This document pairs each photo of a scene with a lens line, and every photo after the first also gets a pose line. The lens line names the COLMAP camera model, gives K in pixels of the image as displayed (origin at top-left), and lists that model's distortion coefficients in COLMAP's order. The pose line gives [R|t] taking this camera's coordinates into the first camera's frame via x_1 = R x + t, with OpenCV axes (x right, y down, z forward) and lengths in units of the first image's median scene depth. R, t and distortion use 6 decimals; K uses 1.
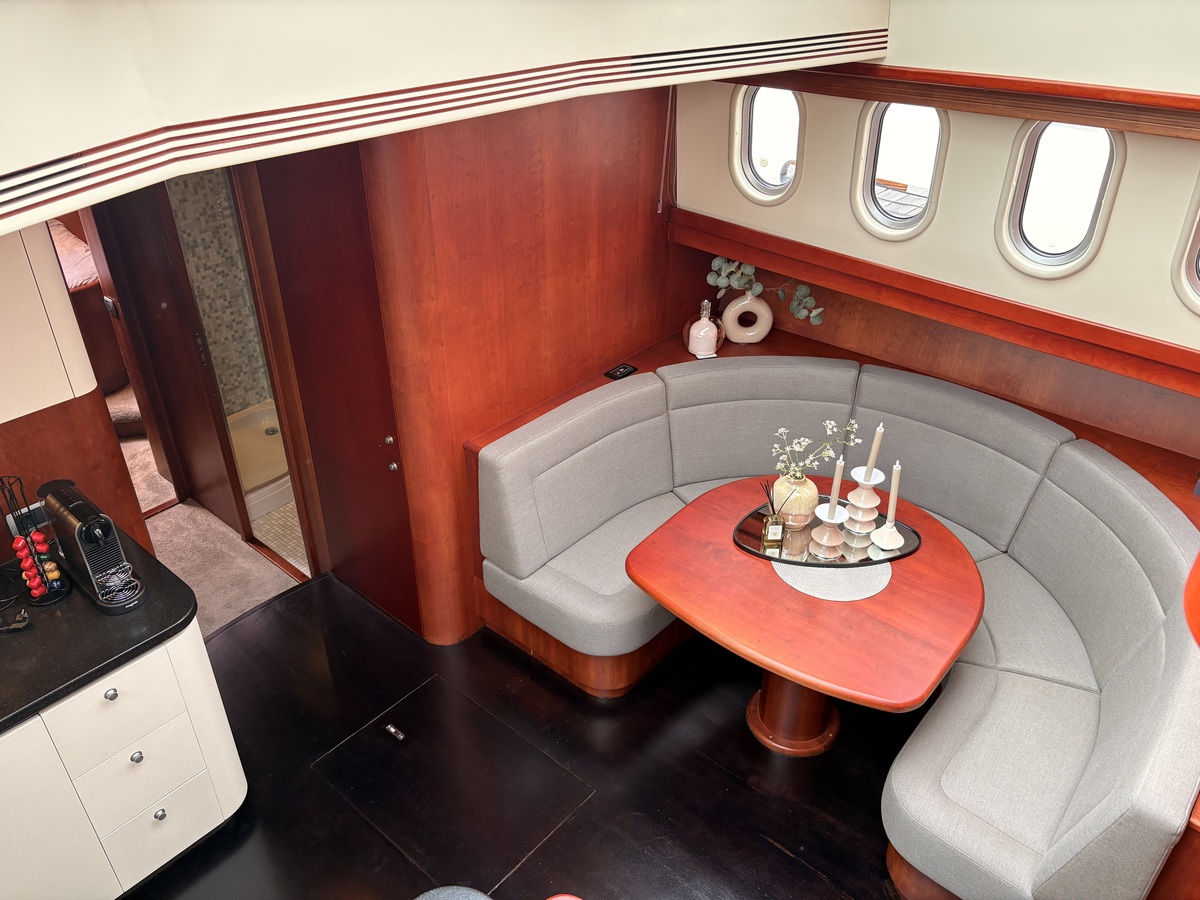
lens RADIAL K [[906.8, 0, 600.8], [0, 906.8, 454.5], [0, 0, 1]] dist [0.037426, -0.036452]
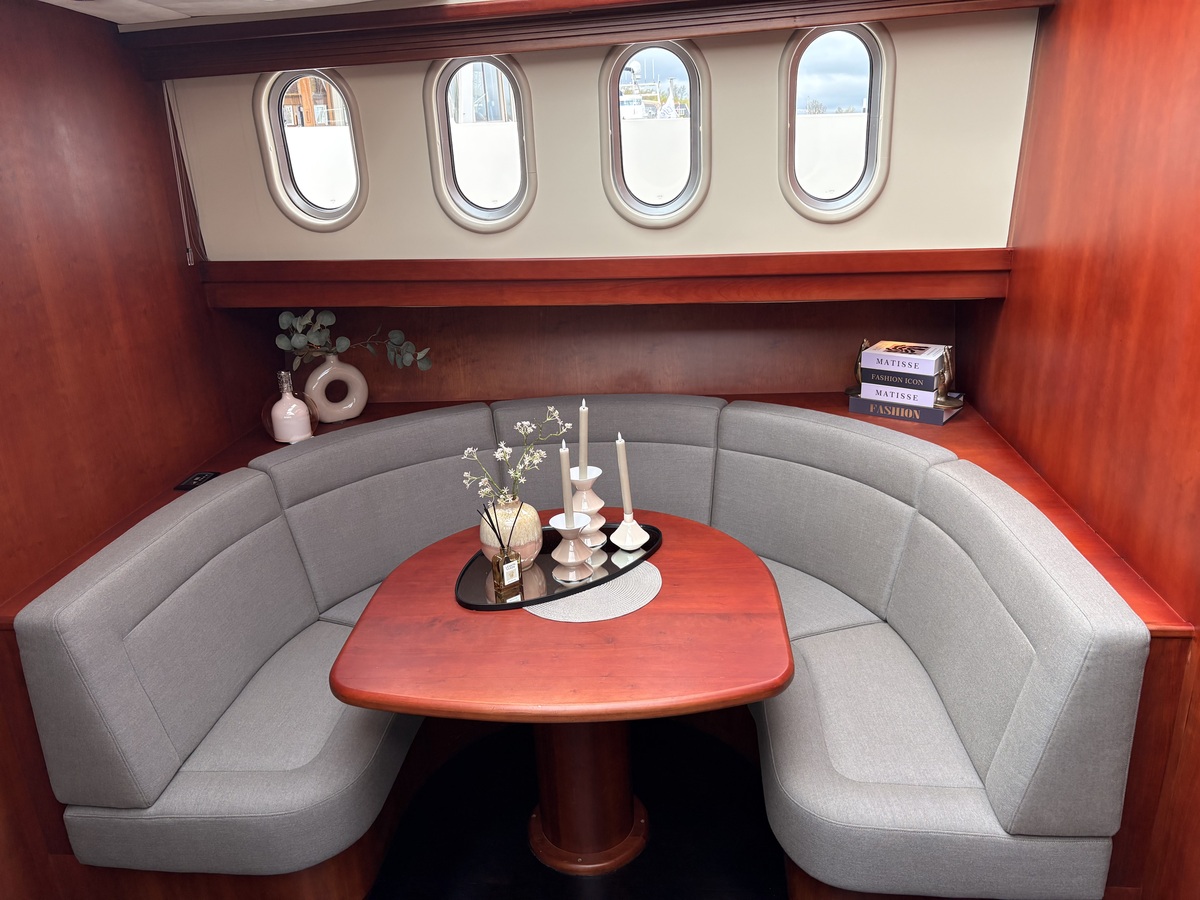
lens RADIAL K [[906.8, 0, 596.6], [0, 906.8, 459.8], [0, 0, 1]] dist [0.037426, -0.036452]
pose [[0.804585, -0.235447, 0.545167, -0.117640], [0.358196, 0.924649, -0.129304, 0.103588], [-0.473644, 0.299313, 0.828295, 0.268822]]
